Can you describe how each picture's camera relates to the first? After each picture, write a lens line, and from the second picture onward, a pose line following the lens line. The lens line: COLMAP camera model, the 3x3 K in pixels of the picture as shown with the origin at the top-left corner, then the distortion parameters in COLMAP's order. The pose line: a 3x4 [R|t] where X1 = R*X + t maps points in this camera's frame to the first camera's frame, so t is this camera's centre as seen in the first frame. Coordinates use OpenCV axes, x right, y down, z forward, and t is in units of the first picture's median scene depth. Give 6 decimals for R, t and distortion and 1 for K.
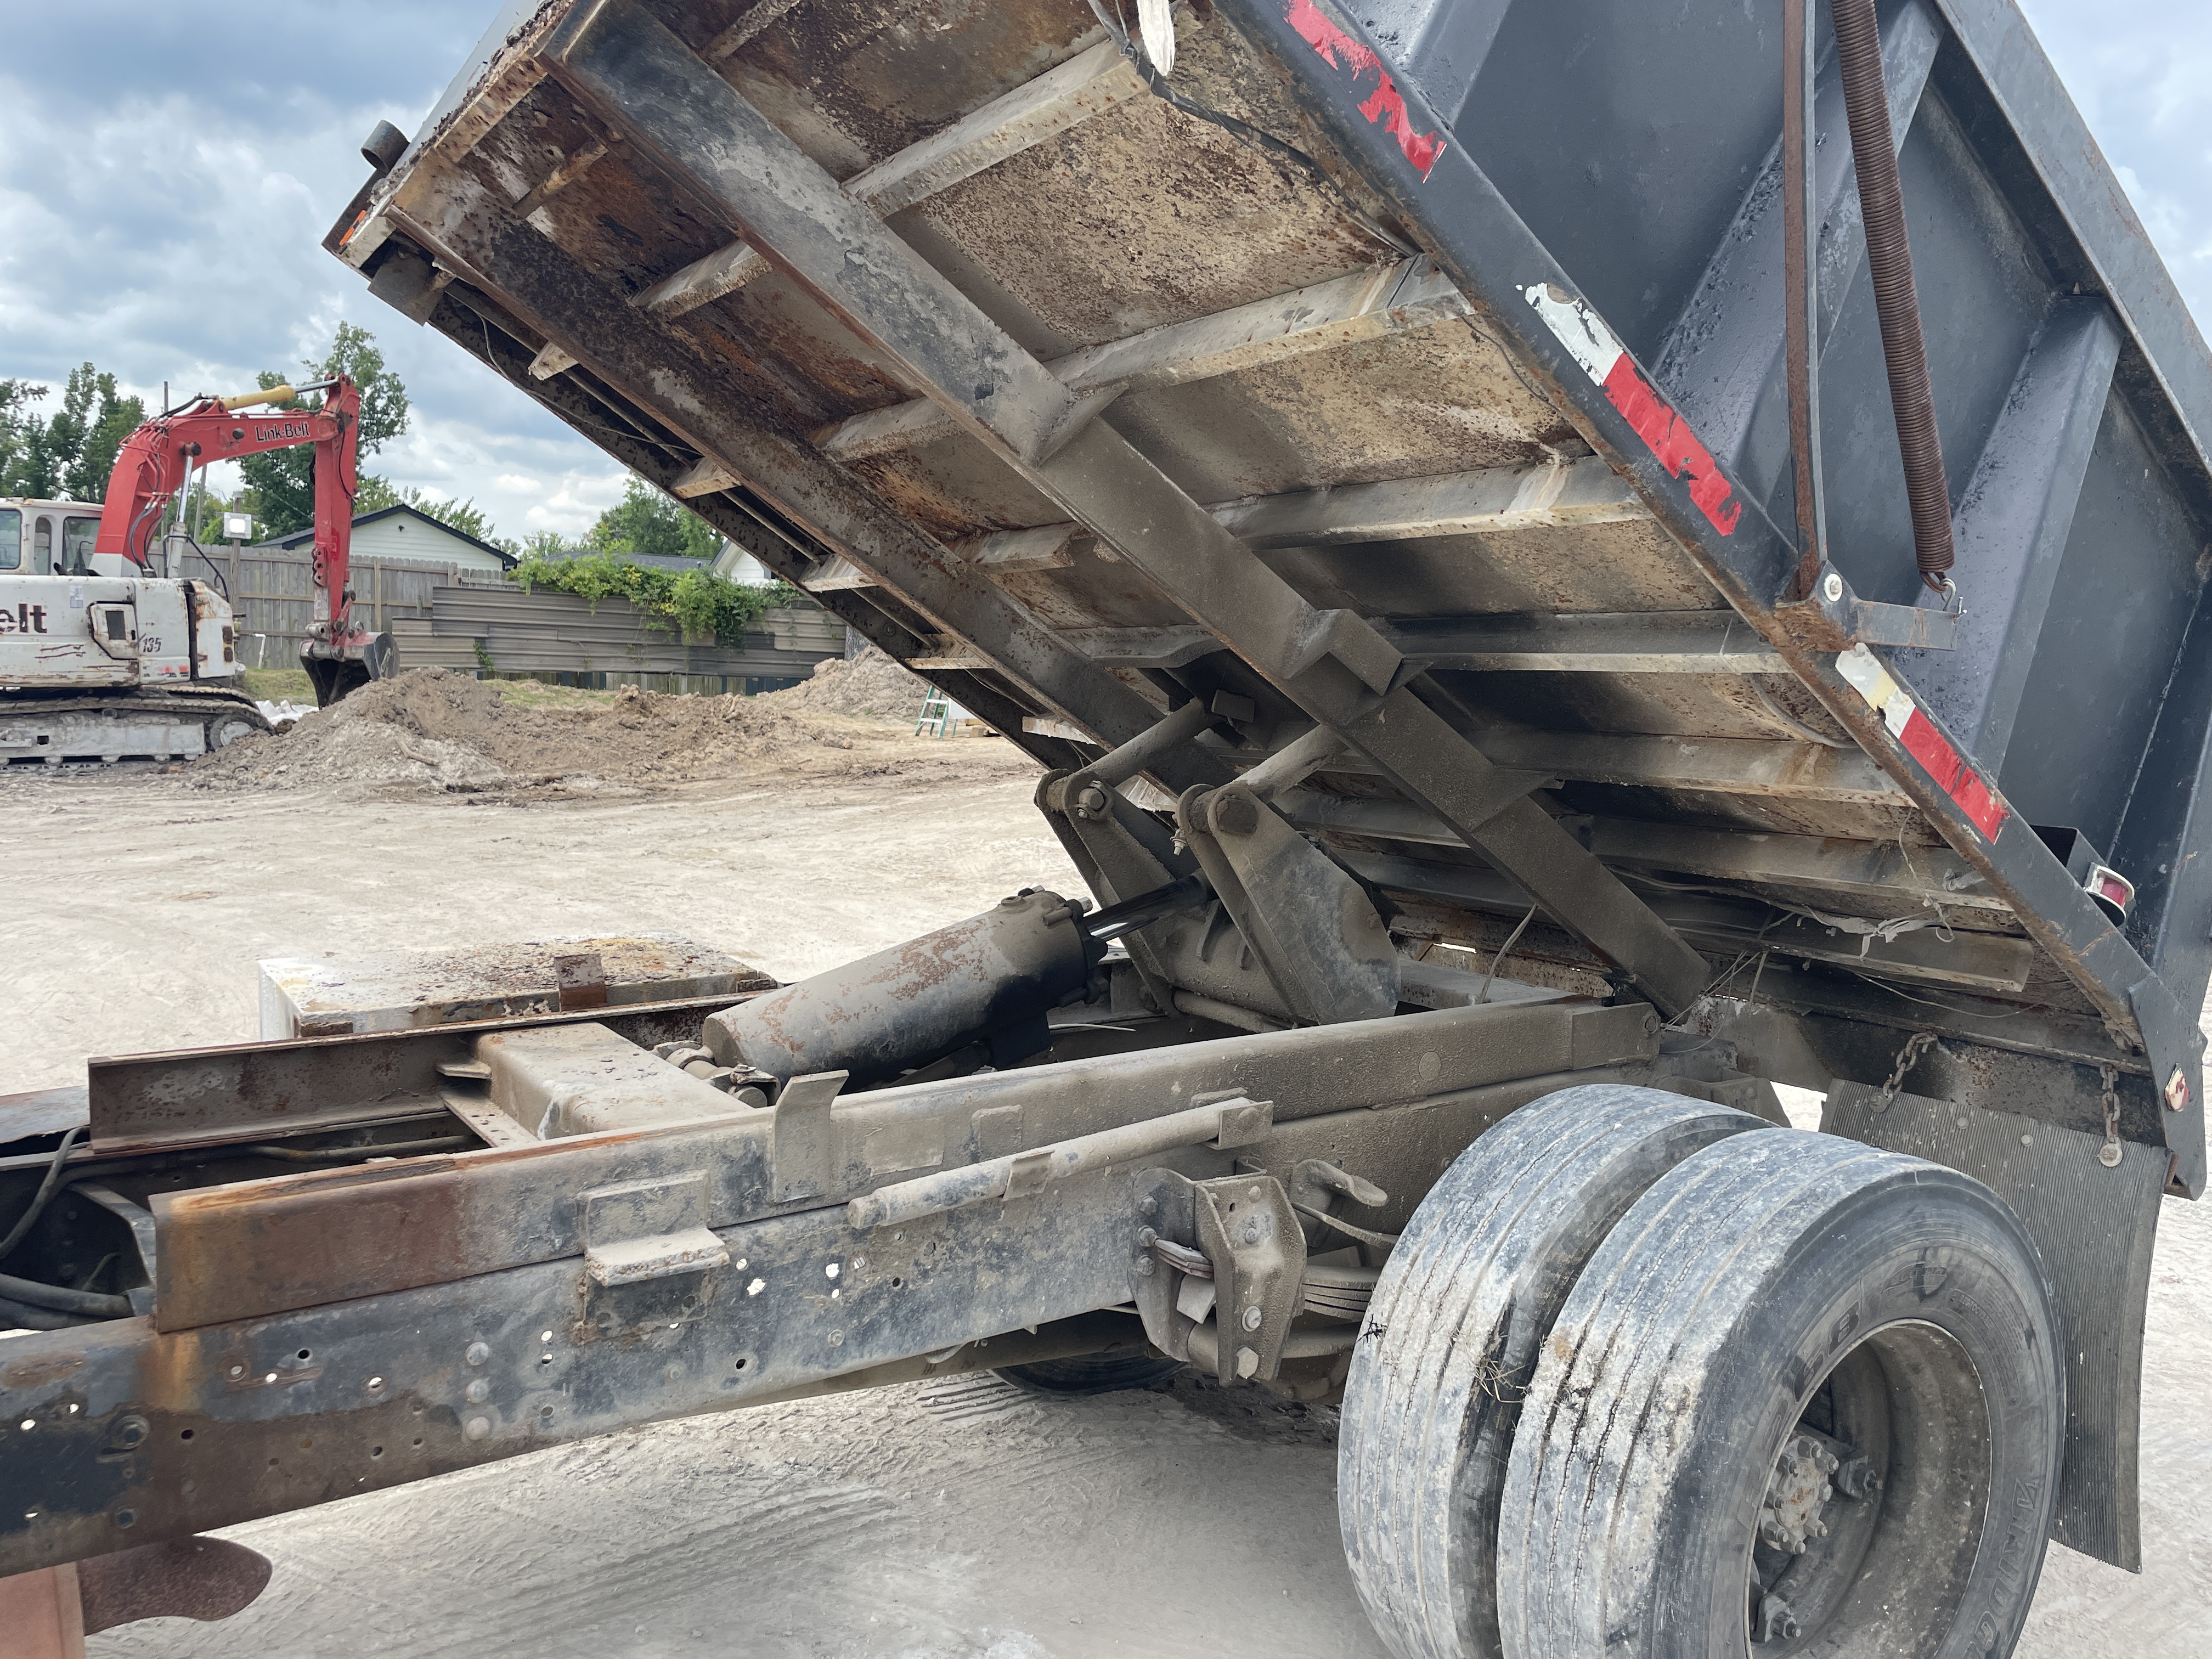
lens RADIAL K [[1665.5, 0, 1106.0], [0, 1665.5, 829.5], [0, 0, 1]] dist [0.071064, -0.099702]
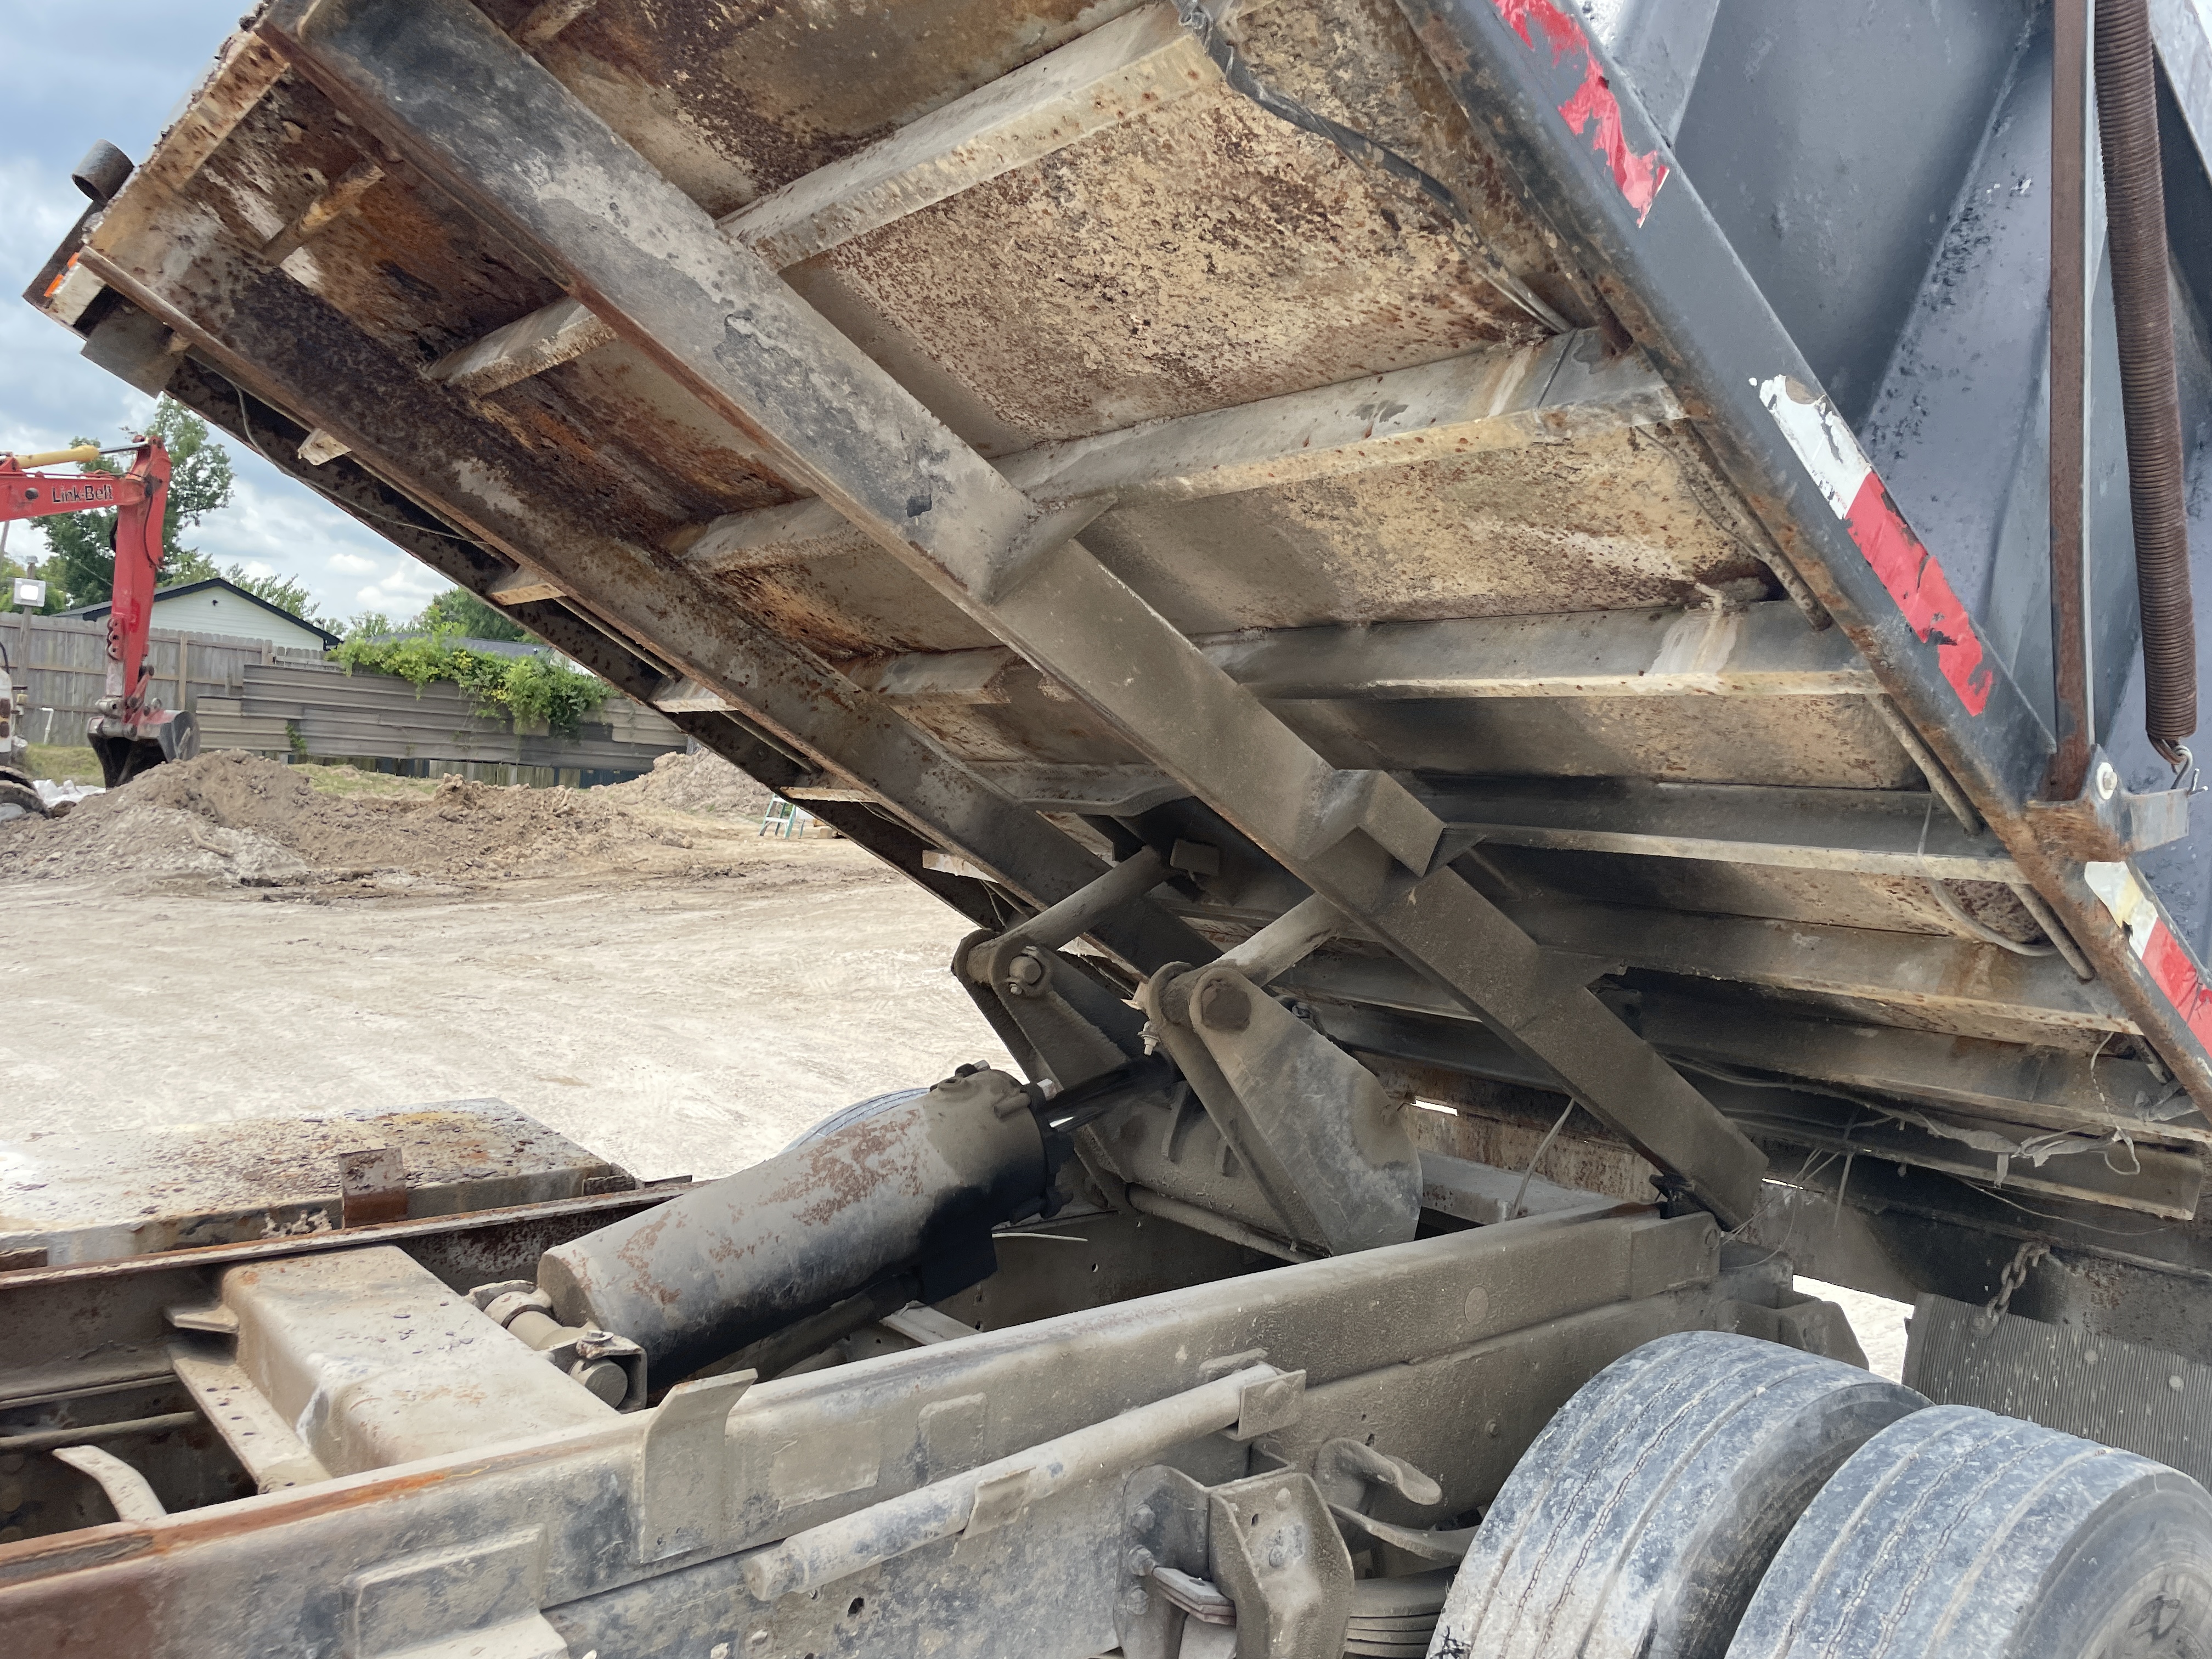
lens RADIAL K [[1665.5, 0, 1106.0], [0, 1665.5, 829.5], [0, 0, 1]] dist [0.071064, -0.099702]
pose [[0.995661, -0.020952, 0.090670, -0.059522], [0.023250, 0.999433, -0.024361, -0.098775], [-0.090108, 0.026364, 0.995583, 0.264209]]
